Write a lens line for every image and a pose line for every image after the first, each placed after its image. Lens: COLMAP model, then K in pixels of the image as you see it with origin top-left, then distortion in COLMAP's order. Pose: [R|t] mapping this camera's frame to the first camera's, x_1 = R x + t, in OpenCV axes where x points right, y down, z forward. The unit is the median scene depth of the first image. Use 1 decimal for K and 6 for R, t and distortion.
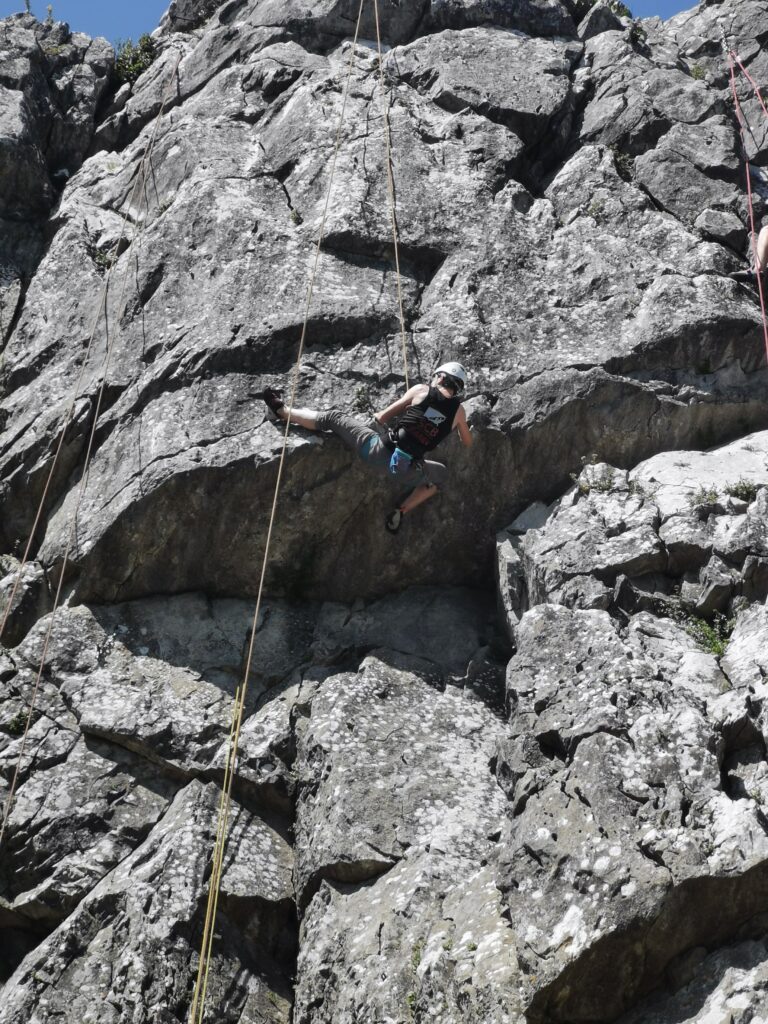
lens RADIAL K [[2629.5, 0, 373.3], [0, 2629.5, 515.4], [0, 0, 1]] dist [0.273294, 0.000000]
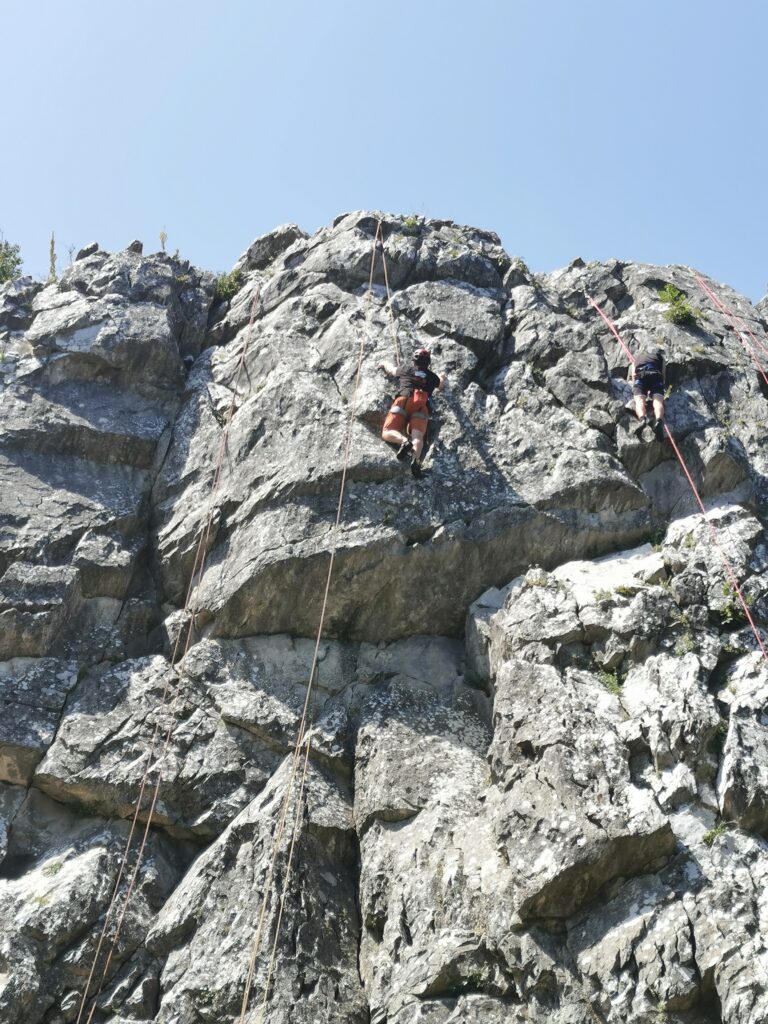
lens RADIAL K [[1731.0, 0, 378.3], [0, 1731.0, 539.2], [0, 0, 1]] dist [0.023904, 0.000000]
pose [[0.996049, 0.049930, 0.073433, -0.090247], [-0.050582, 0.998695, 0.007041, -0.039102], [-0.072986, -0.010728, 0.997275, -0.072784]]
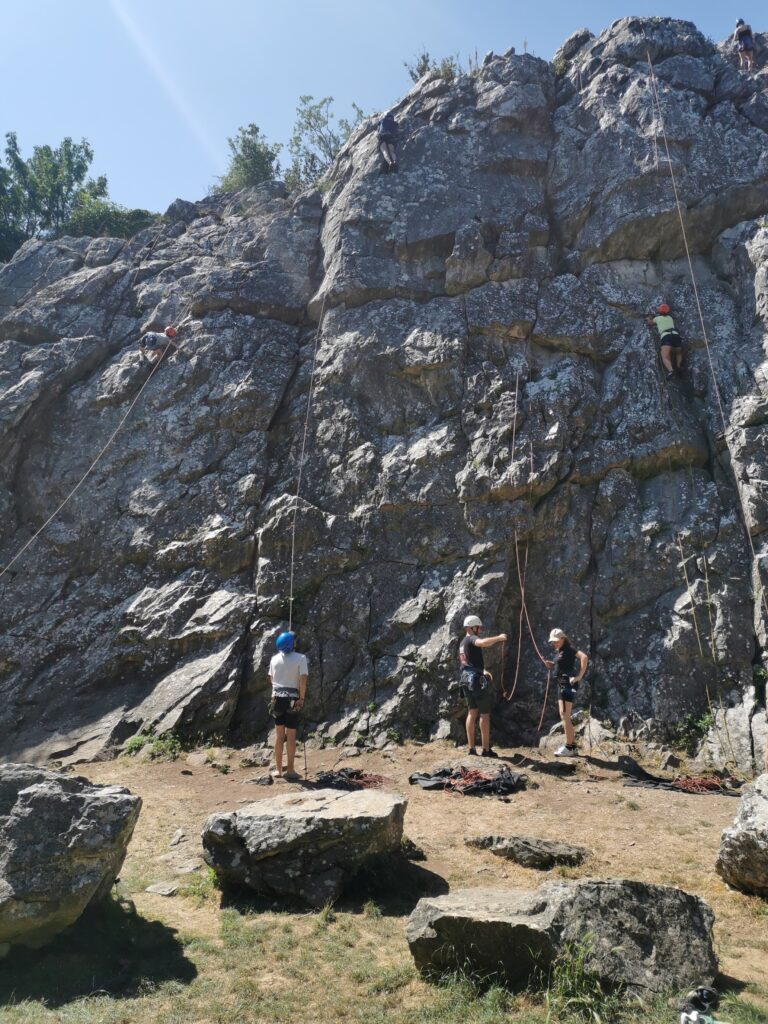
lens RADIAL K [[788.7, 0, 382.9], [0, 788.7, 506.0], [0, 0, 1]] dist [0.054722, -0.038657]
pose [[0.999313, 0.002352, -0.036975, -0.341828], [0.011499, 0.929012, 0.369872, -0.058092], [0.035220, -0.370043, 0.928347, -0.094446]]
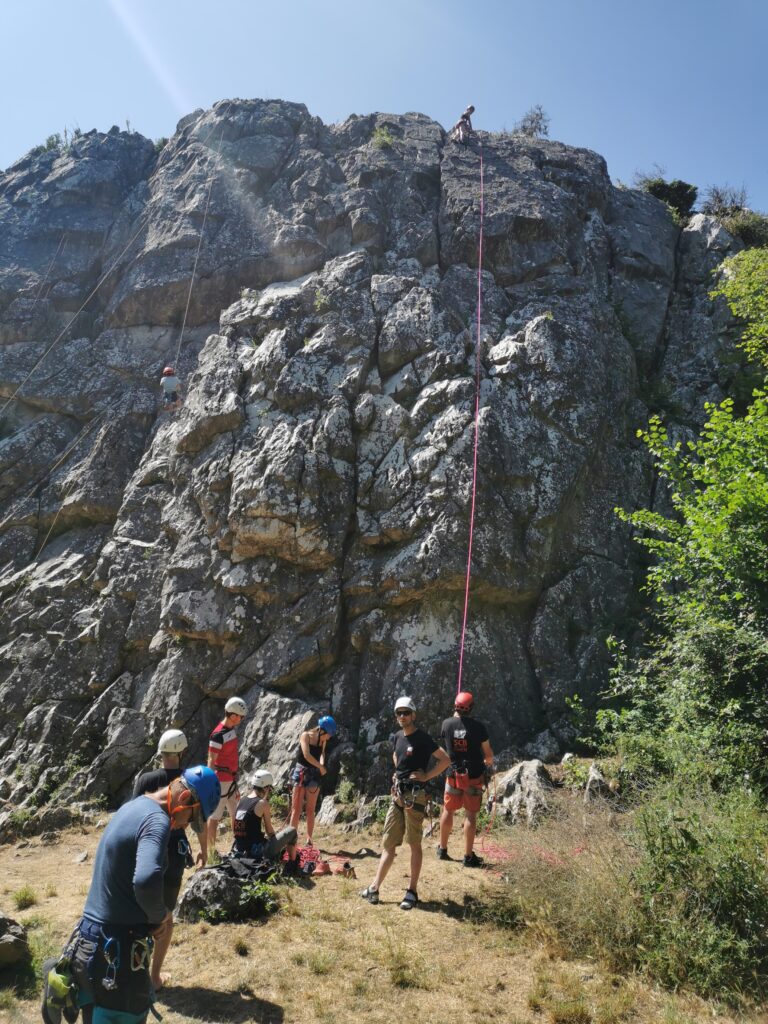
lens RADIAL K [[788.7, 0, 383.4], [0, 788.7, 505.4], [0, 0, 1]] dist [0.054722, -0.038657]
pose [[0.999120, -0.000540, -0.041945, 0.298834], [0.013721, 0.949127, 0.314594, -0.072587], [0.039641, -0.314892, 0.948299, -0.098962]]
